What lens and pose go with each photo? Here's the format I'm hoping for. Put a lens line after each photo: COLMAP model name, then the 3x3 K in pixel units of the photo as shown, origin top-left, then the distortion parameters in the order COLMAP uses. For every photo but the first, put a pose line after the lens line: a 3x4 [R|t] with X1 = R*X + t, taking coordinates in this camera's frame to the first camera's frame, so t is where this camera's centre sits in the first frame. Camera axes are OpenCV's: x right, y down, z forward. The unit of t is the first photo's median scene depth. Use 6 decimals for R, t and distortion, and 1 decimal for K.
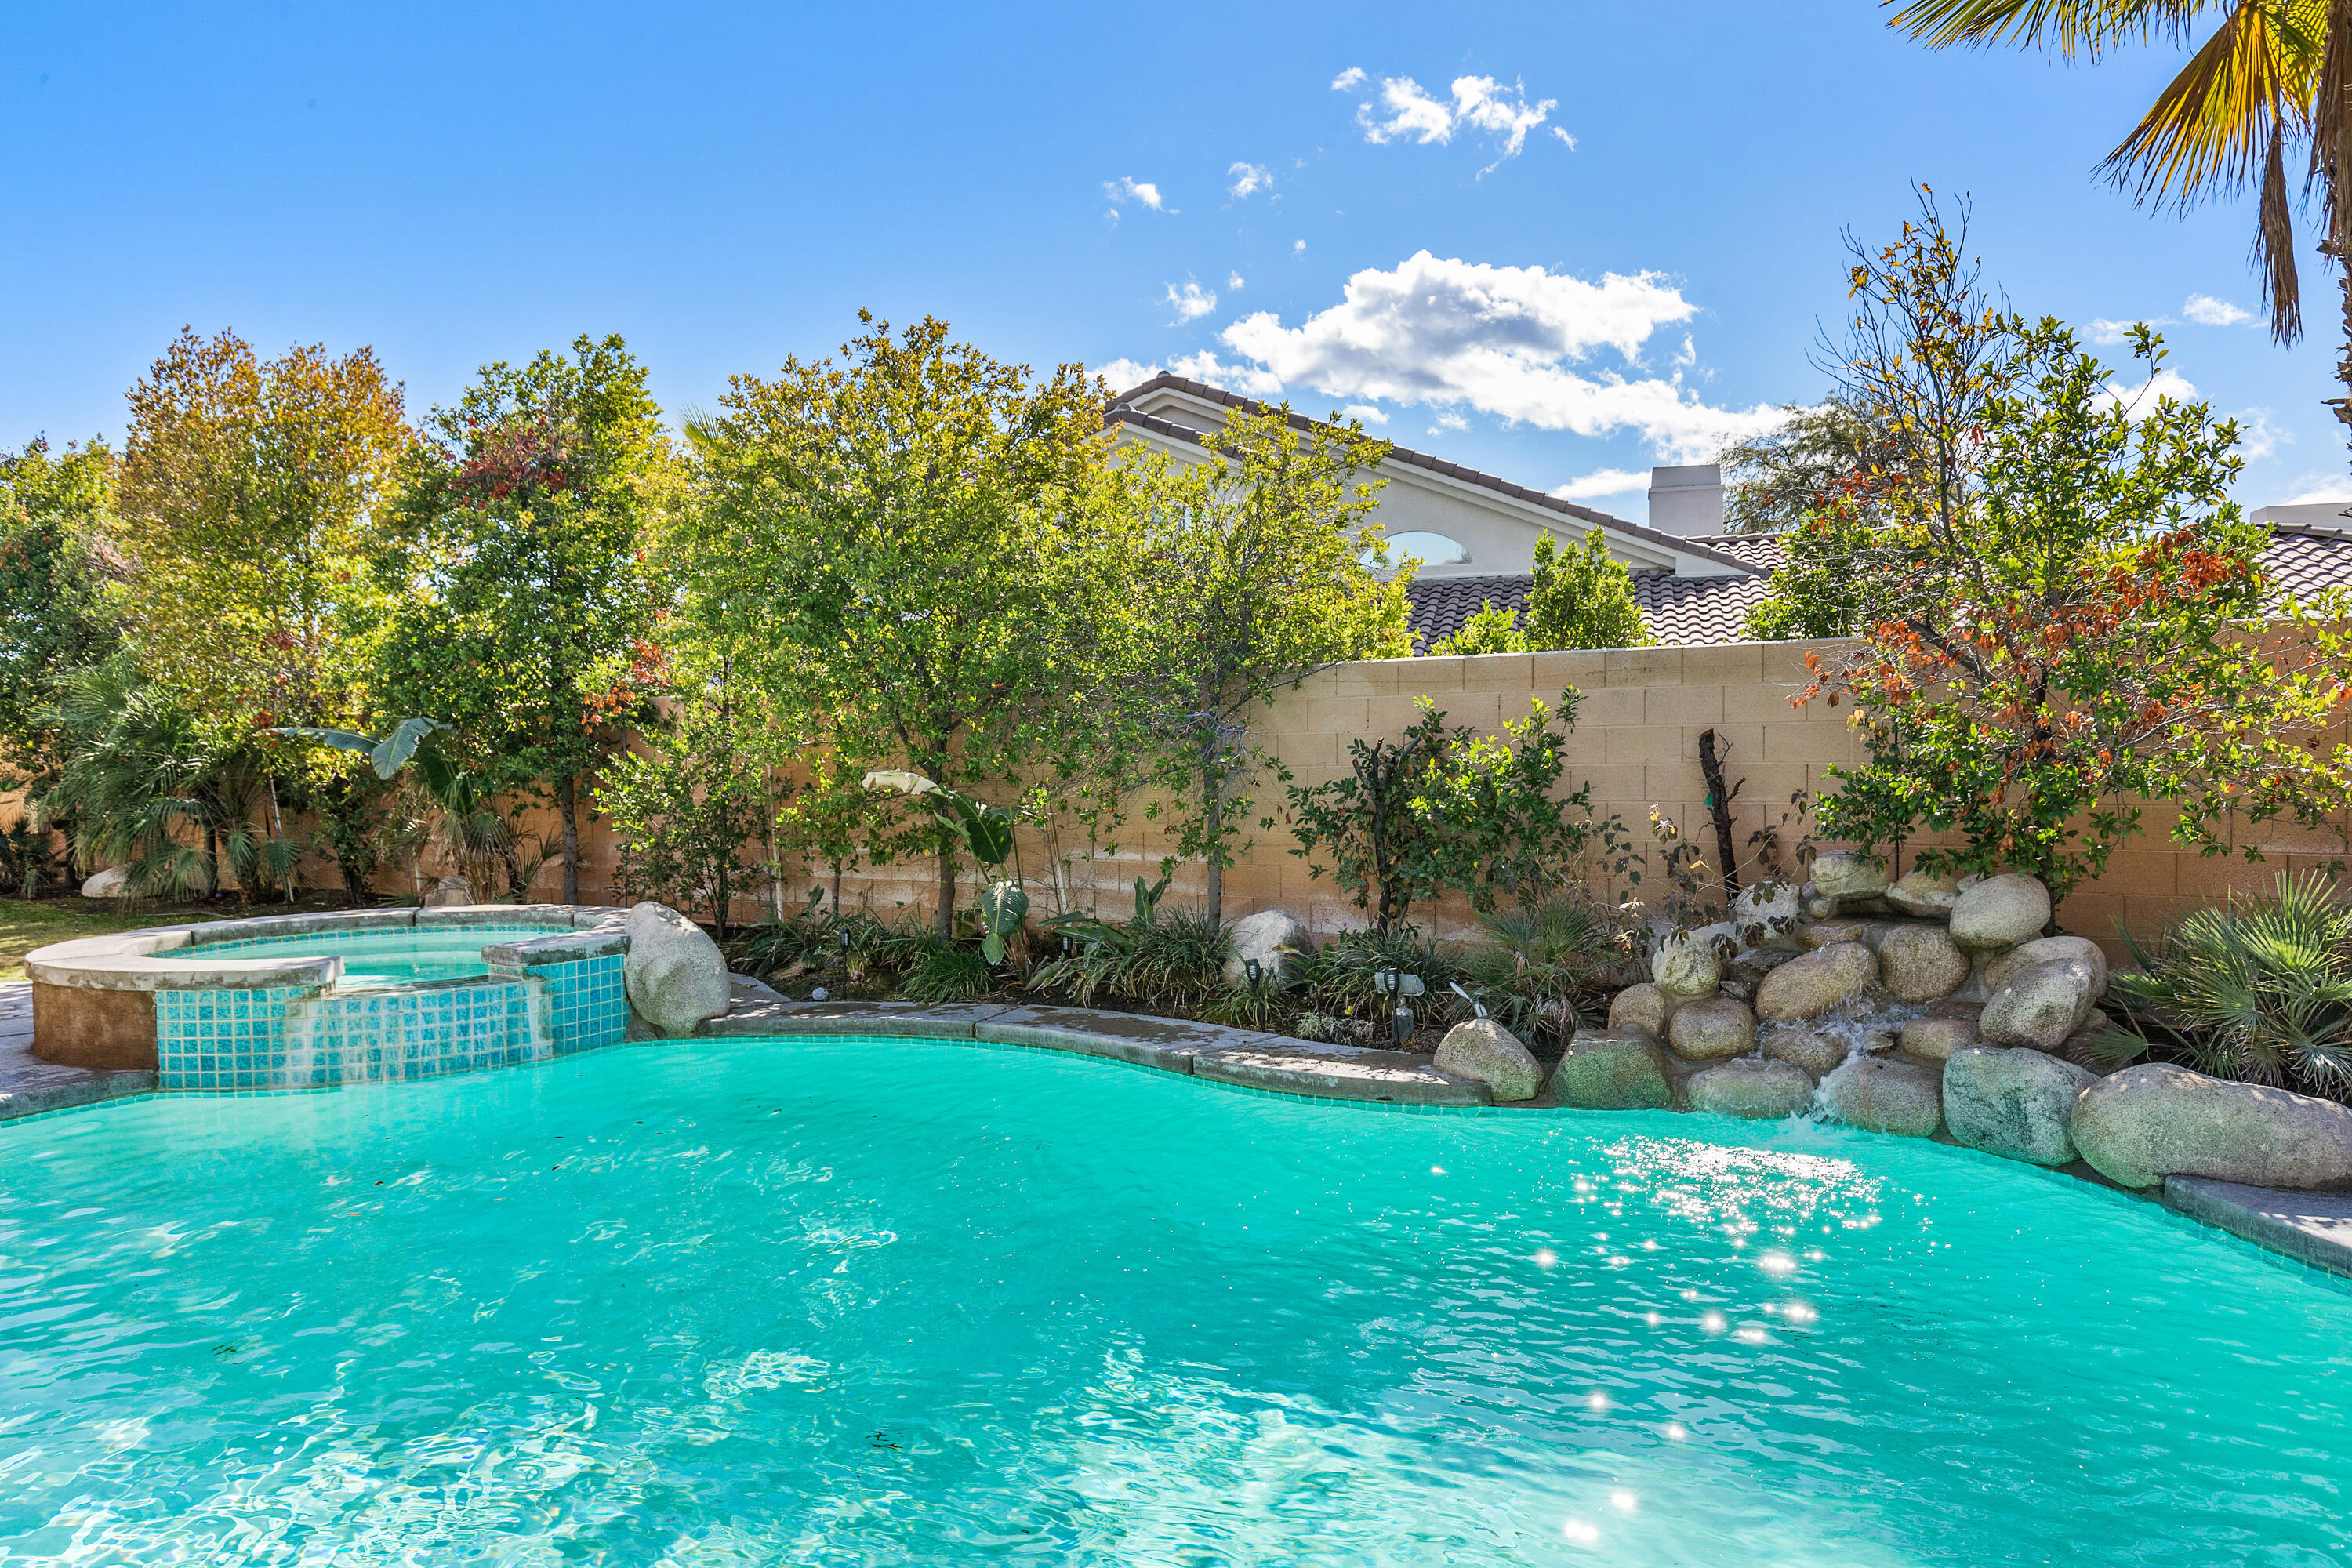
lens RADIAL K [[1623.9, 0, 1163.4], [0, 1623.9, 786.2], [0, 0, 1]] dist [0.010230, -0.006797]
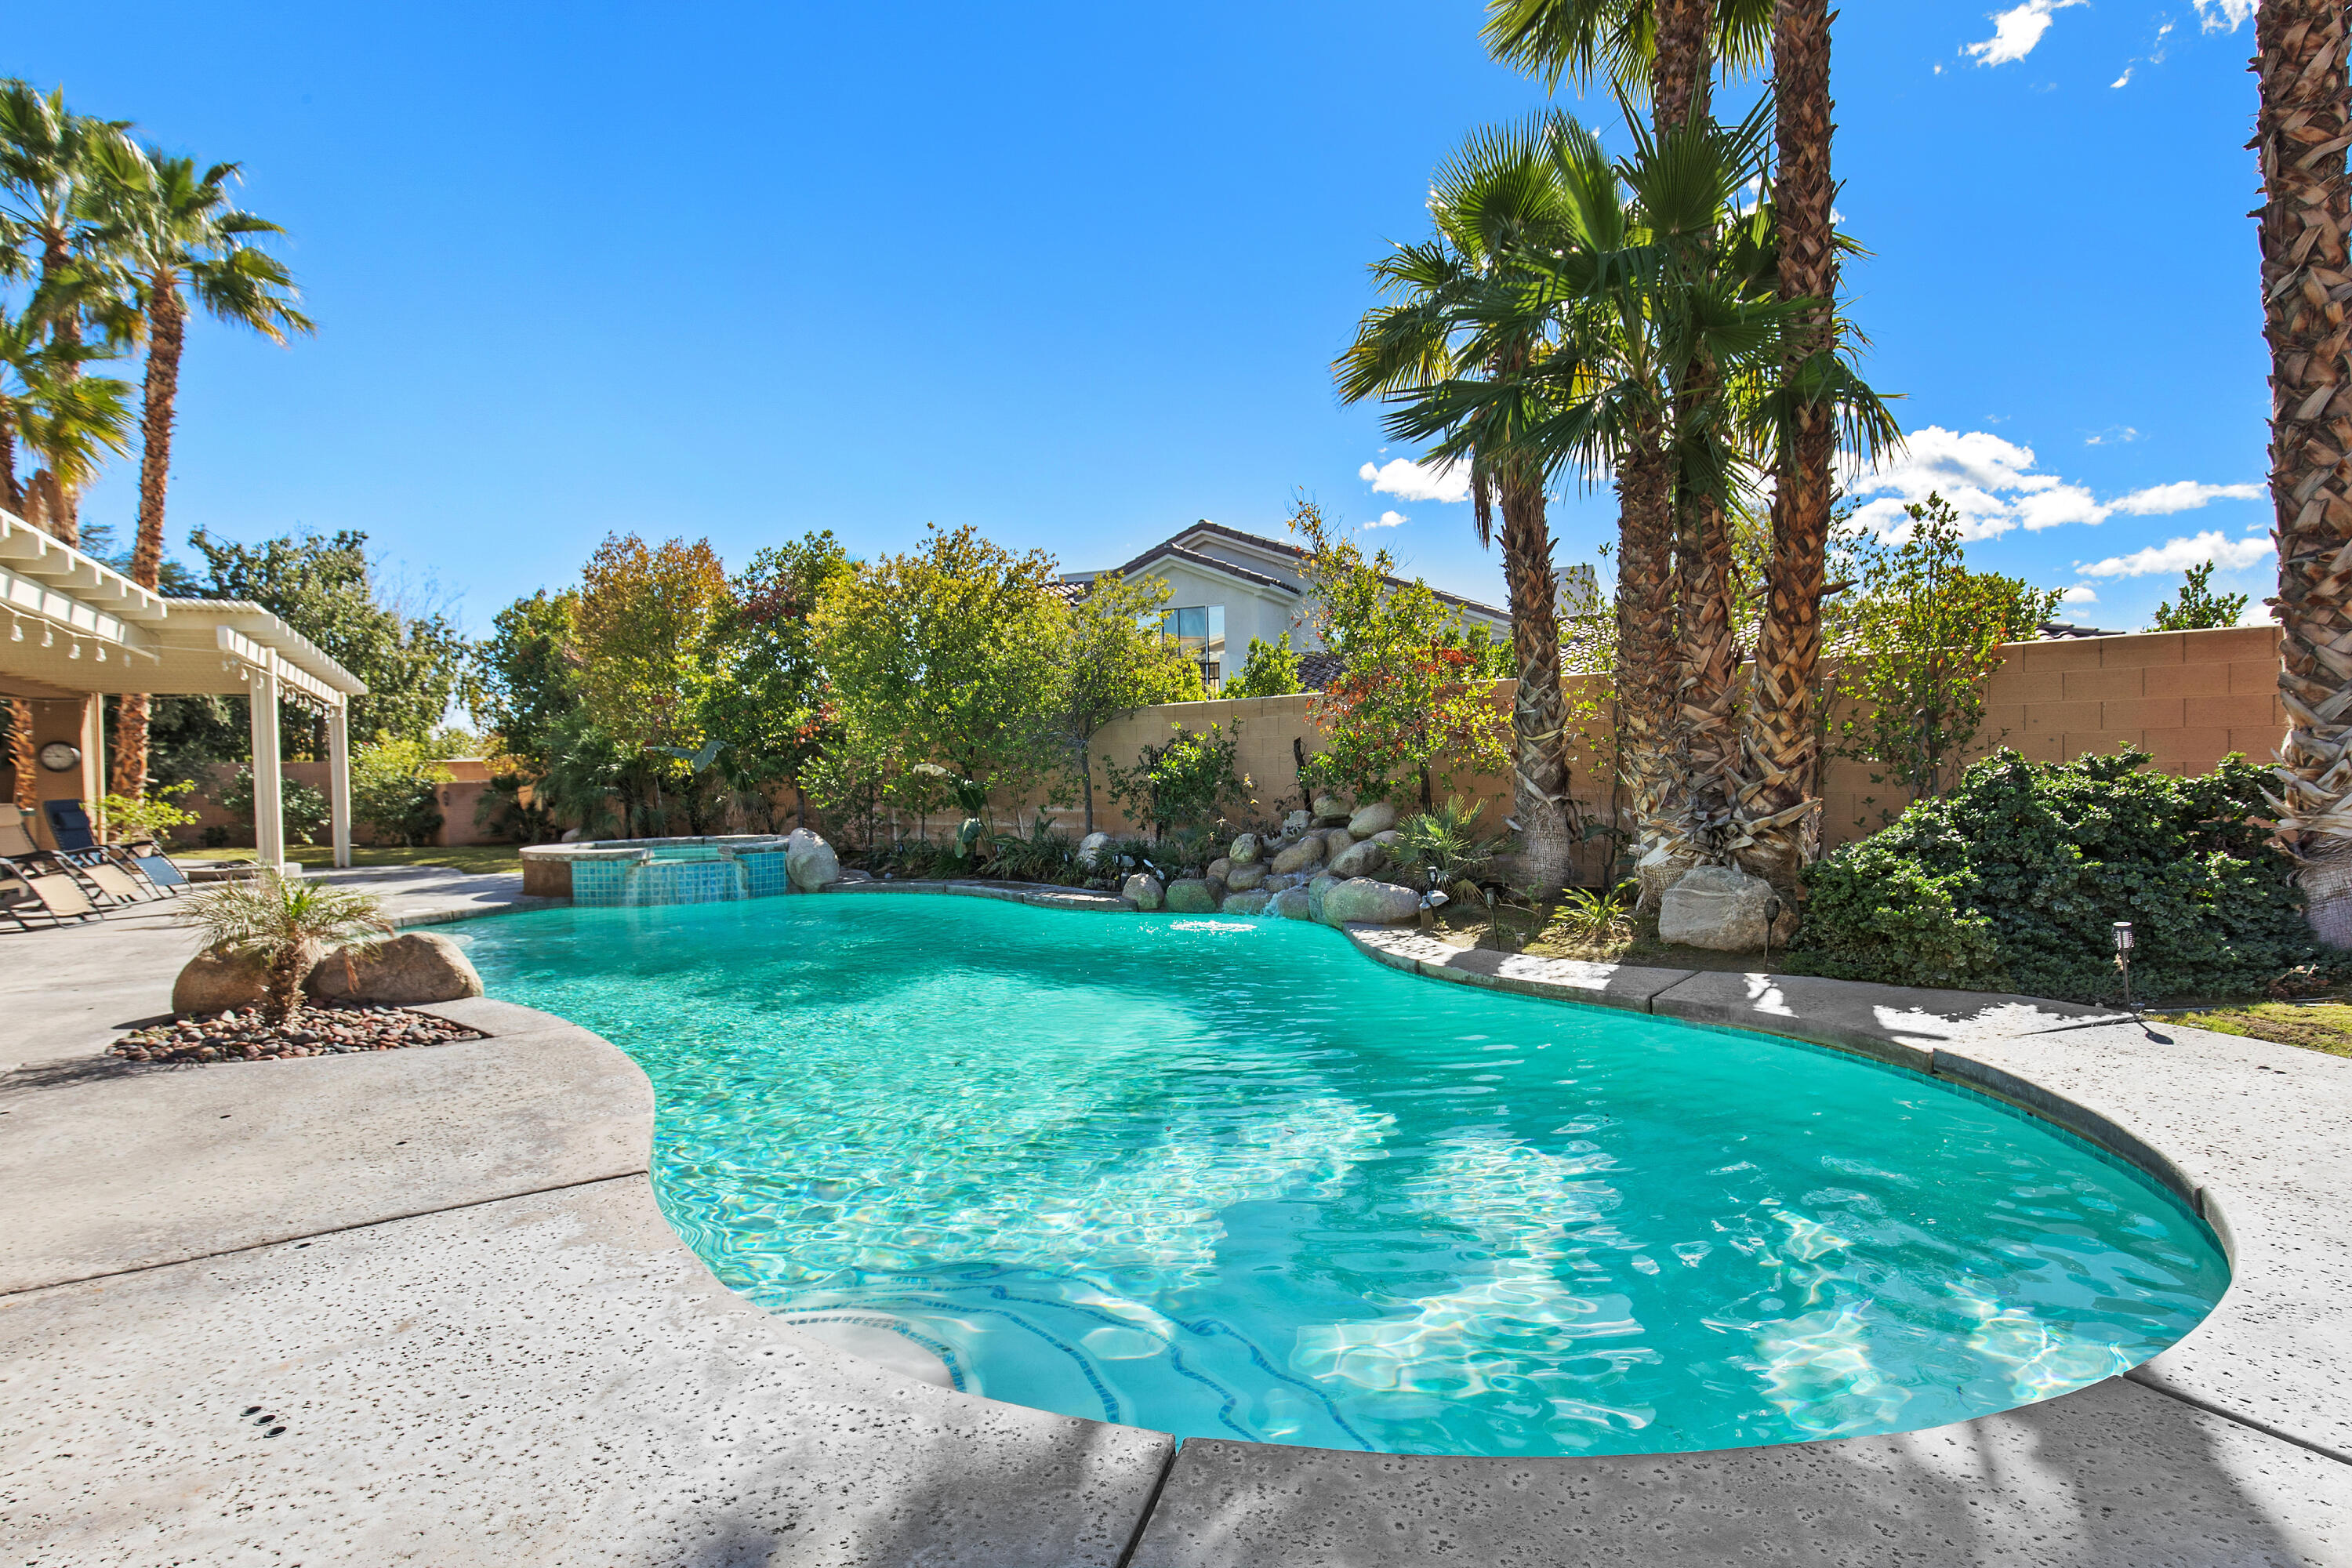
lens RADIAL K [[1211.2, 0, 1178.9], [0, 1211.2, 784.3], [0, 0, 1]] dist [-0.000892, -0.000046]
pose [[0.991299, -0.004879, -0.131537, 0.303794], [0.003698, 0.999951, -0.009221, 0.027741], [0.131576, 0.008655, 0.991268, -0.383117]]
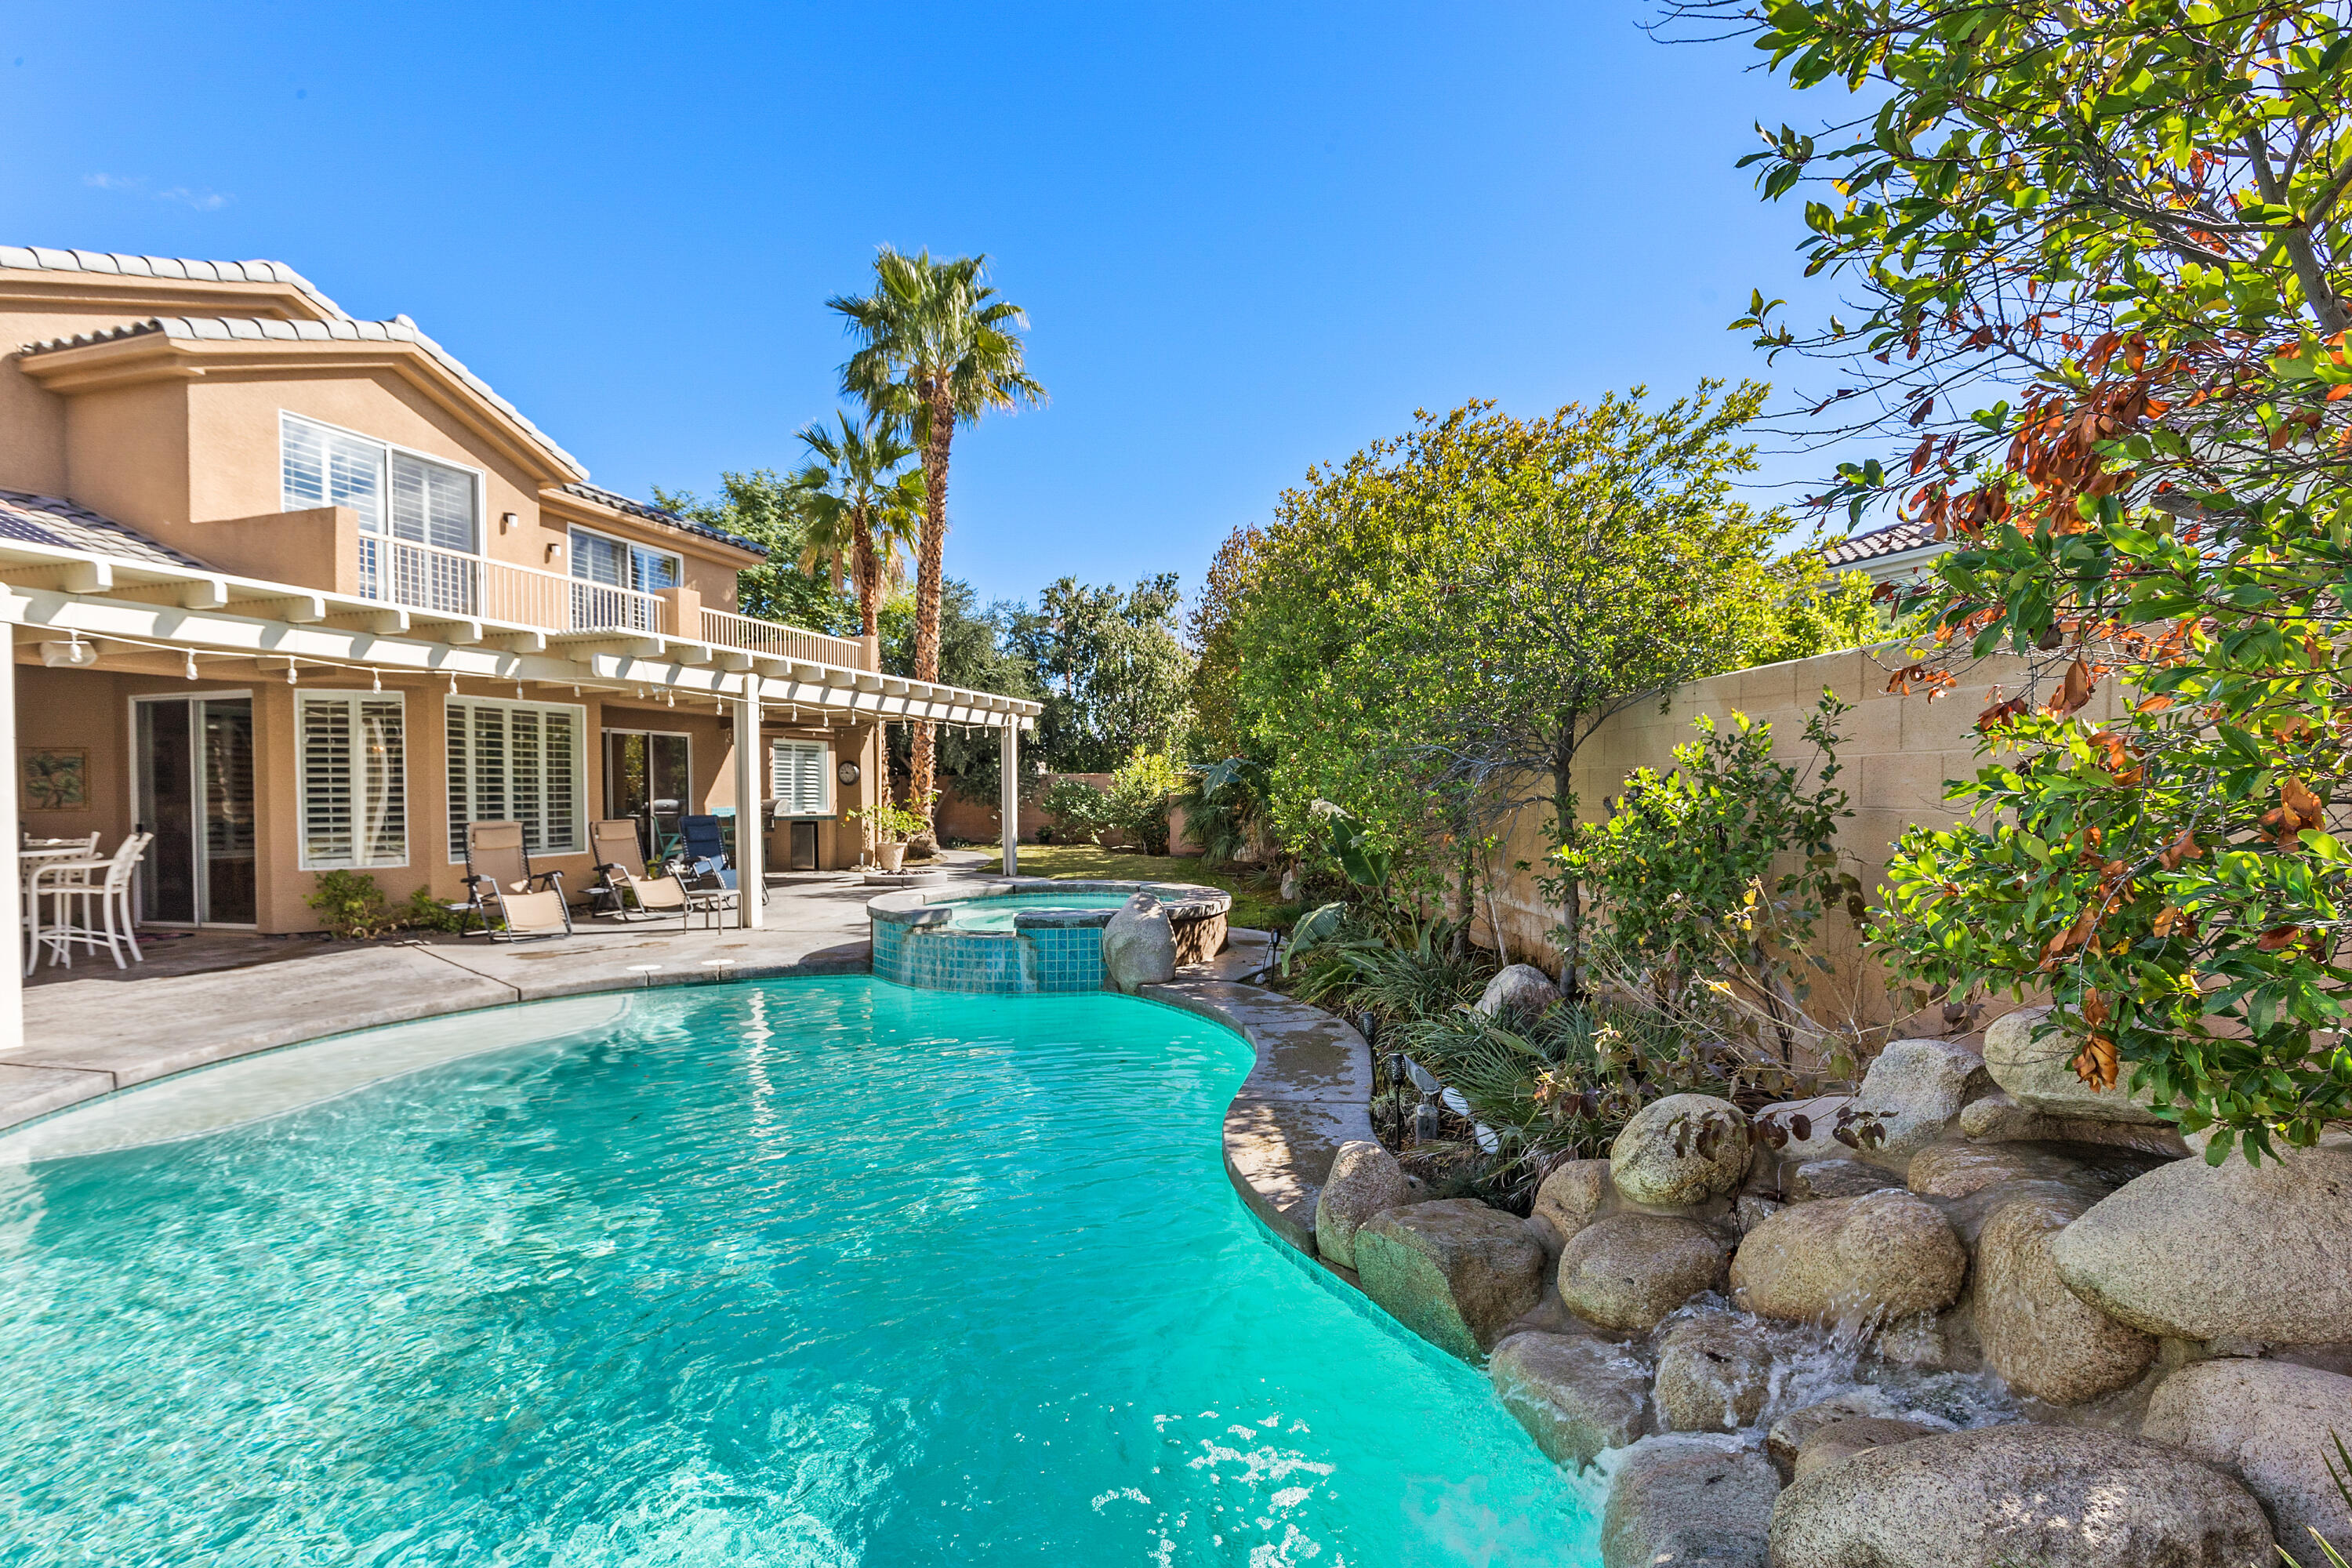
lens RADIAL K [[1056.4, 0, 1181.0], [0, 1056.4, 792.0], [0, 0, 1]] dist [0.002168, -0.000438]
pose [[0.573520, 0.014186, -0.819069, 0.374515], [-0.016048, 0.999853, 0.006080, -0.017122], [0.819035, 0.009657, 0.573663, 0.438113]]
